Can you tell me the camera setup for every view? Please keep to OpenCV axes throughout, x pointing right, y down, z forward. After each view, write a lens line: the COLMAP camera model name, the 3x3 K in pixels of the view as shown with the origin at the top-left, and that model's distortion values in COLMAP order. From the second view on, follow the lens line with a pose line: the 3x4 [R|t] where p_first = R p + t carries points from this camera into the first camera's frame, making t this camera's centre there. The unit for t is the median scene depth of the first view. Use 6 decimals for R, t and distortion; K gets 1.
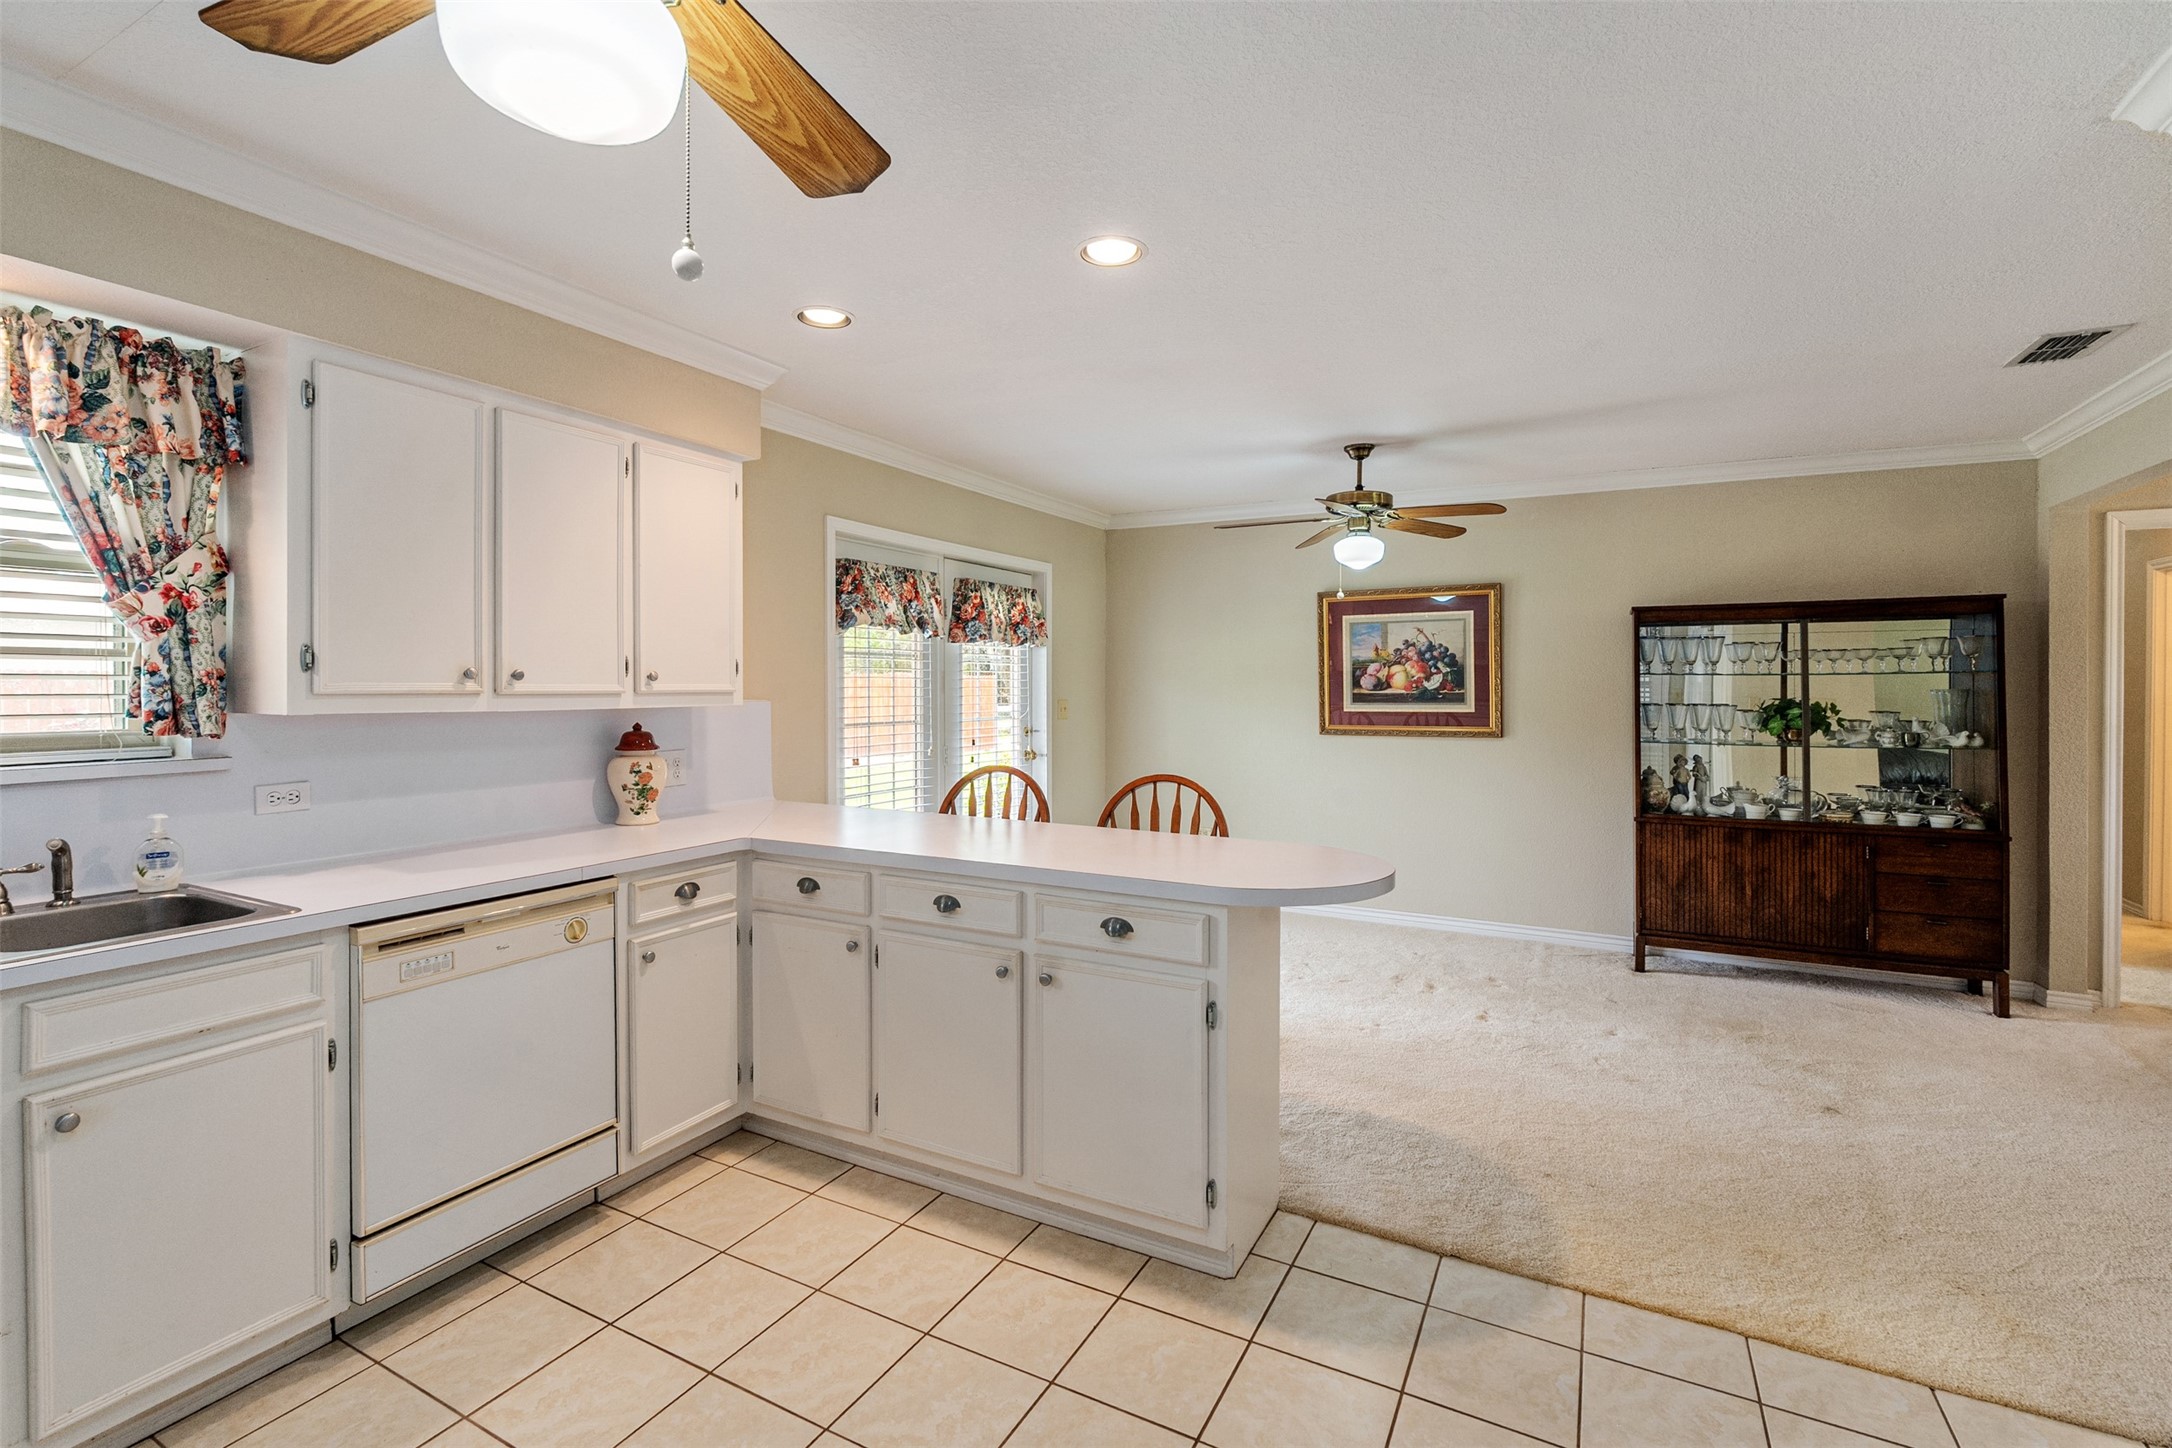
lens RADIAL K [[947.9, 0, 1107.7], [0, 947.9, 685.1], [0, 0, 1]] dist [-0.003856, -0.000520]
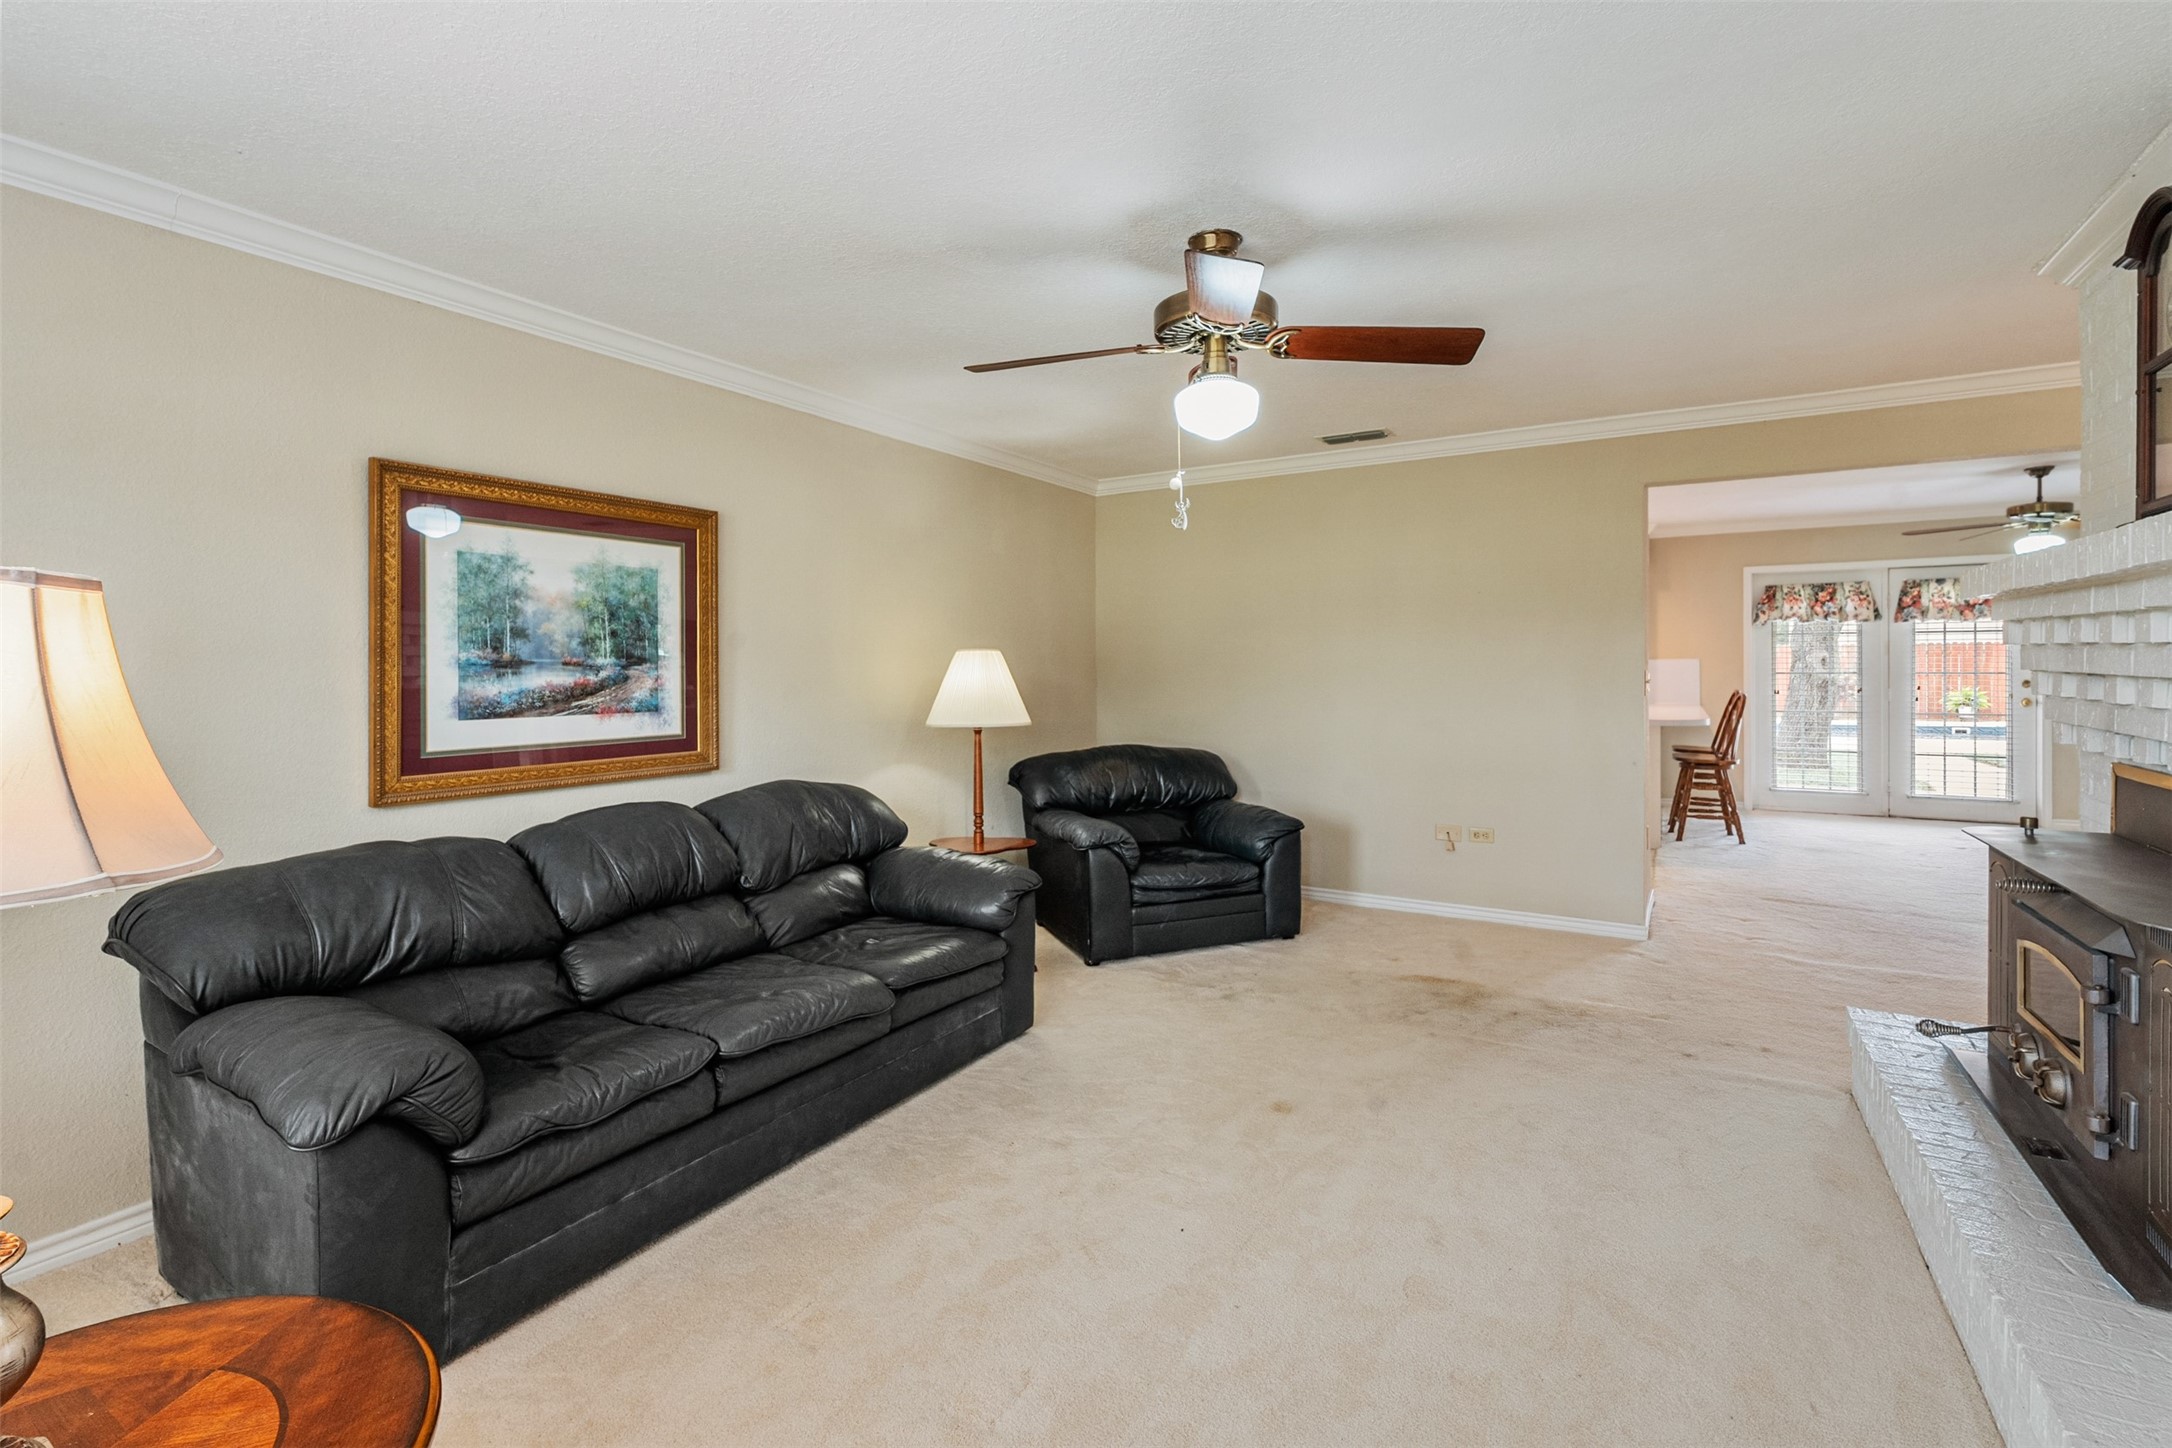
lens RADIAL K [[947.9, 0, 1051.2], [0, 947.9, 685.7], [0, 0, 1]] dist [-0.003856, -0.000520]
pose [[-0.058810, 0.019935, -0.998070, 2.617225], [0.008711, 0.999773, 0.019456, 0.027818], [0.998231, -0.007550, -0.058970, -0.491013]]
